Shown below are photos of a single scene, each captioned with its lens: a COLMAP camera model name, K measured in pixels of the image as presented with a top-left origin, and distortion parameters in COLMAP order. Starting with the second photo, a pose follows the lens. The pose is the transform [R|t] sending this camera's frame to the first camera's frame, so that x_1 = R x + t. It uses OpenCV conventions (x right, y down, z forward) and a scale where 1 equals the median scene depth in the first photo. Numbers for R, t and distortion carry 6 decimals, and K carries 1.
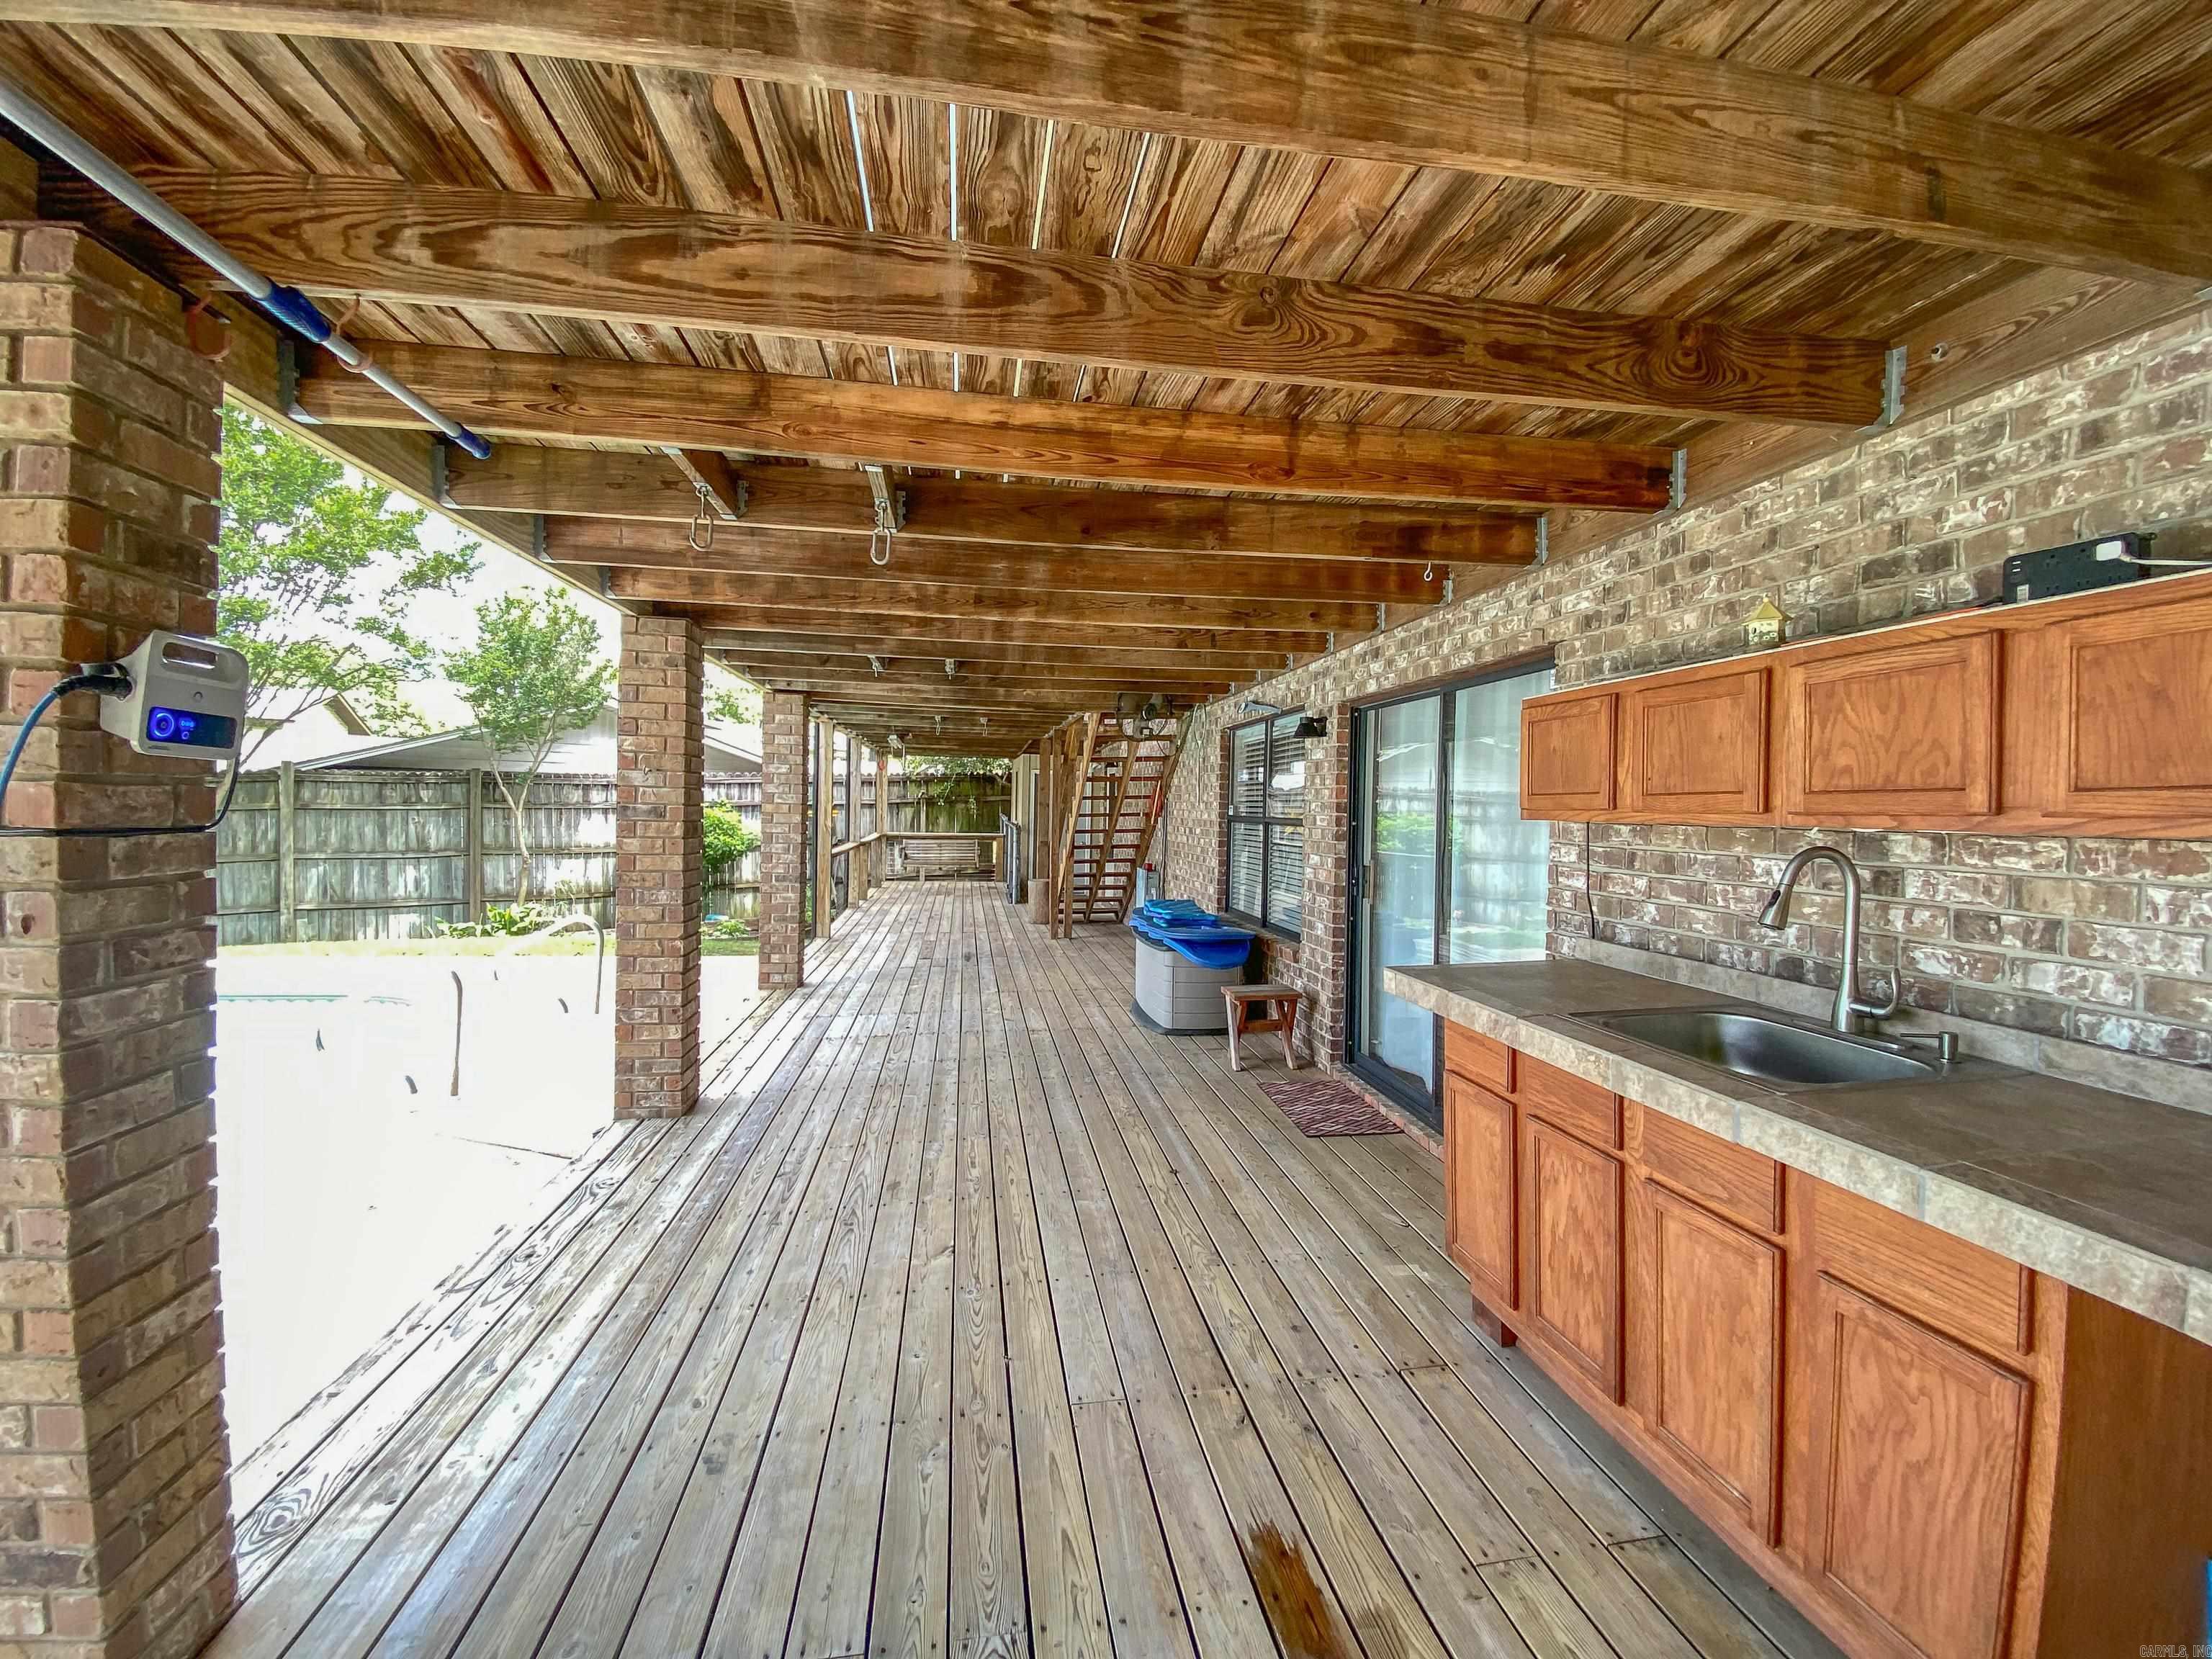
lens RADIAL K [[873.5, 0, 1117.5], [0, 873.5, 826.4], [0, 0, 1]] dist [-0.017510, -0.006398]
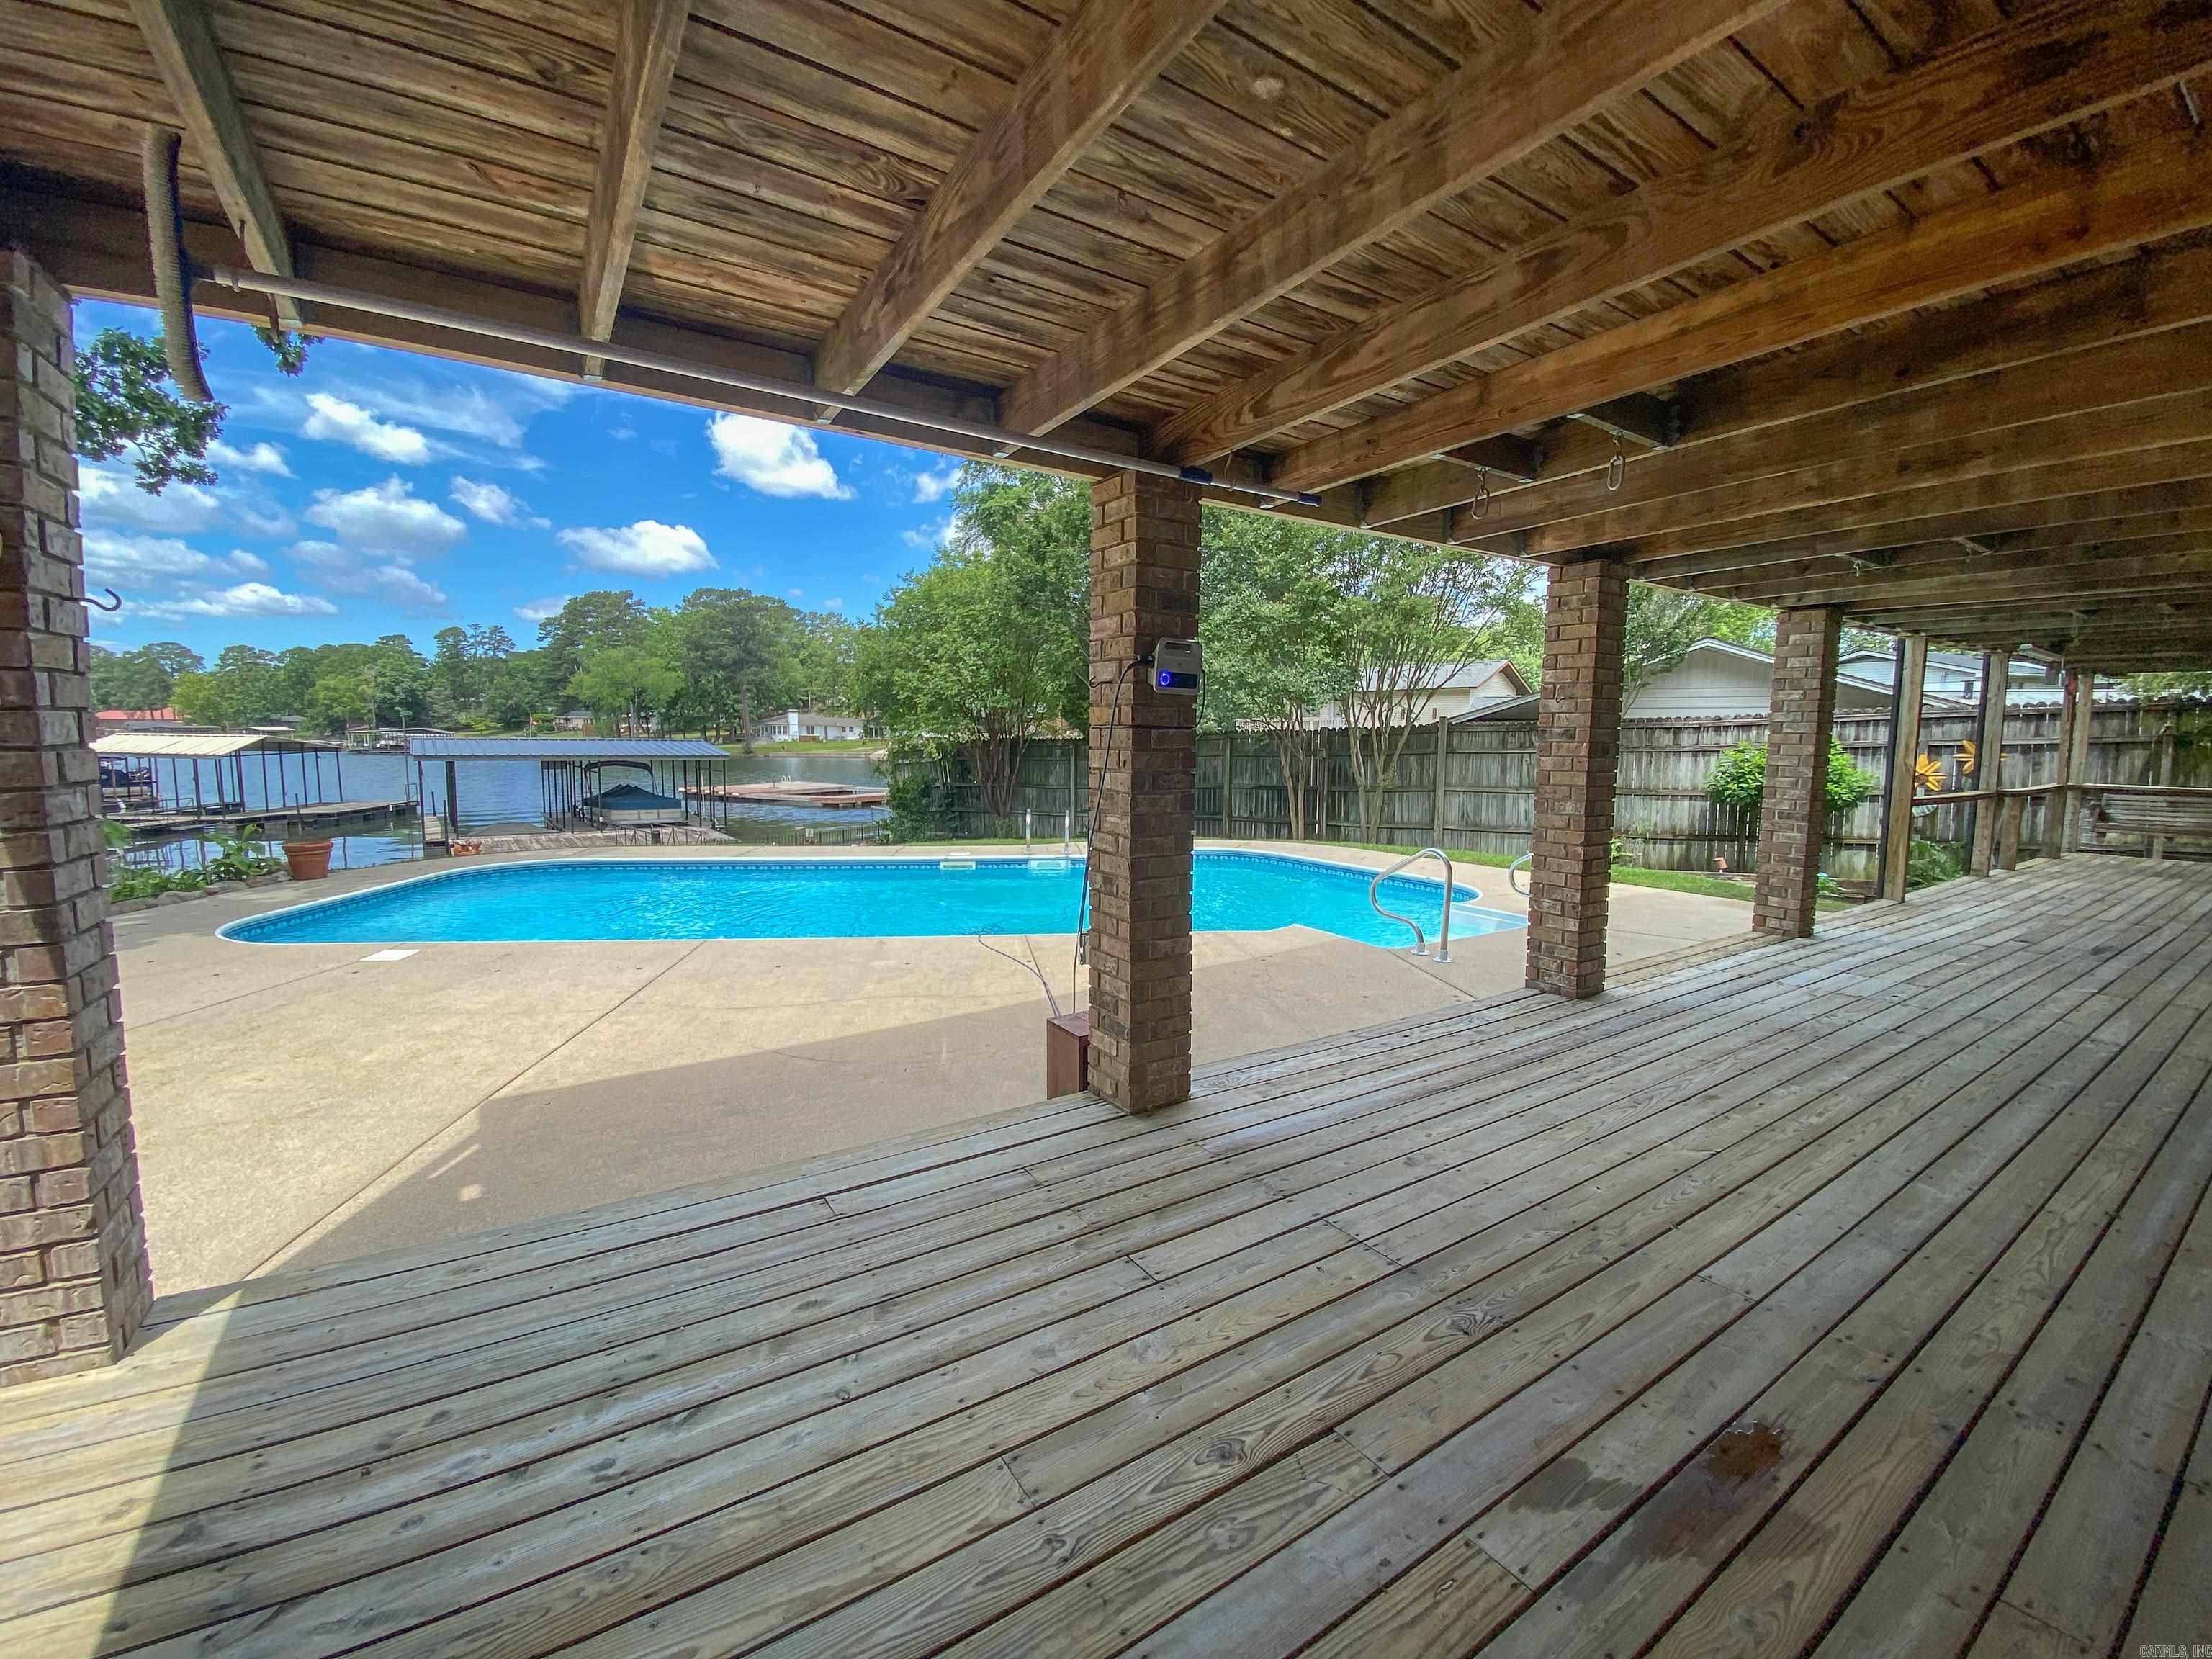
lens RADIAL K [[873.5, 0, 1122.6], [0, 873.5, 843.0], [0, 0, 1]] dist [-0.017510, -0.006398]
pose [[0.407258, 0.085988, -0.909256, 0.326832], [-0.014055, 0.996030, 0.087898, 0.037583], [0.913205, -0.023017, 0.406850, -0.024558]]
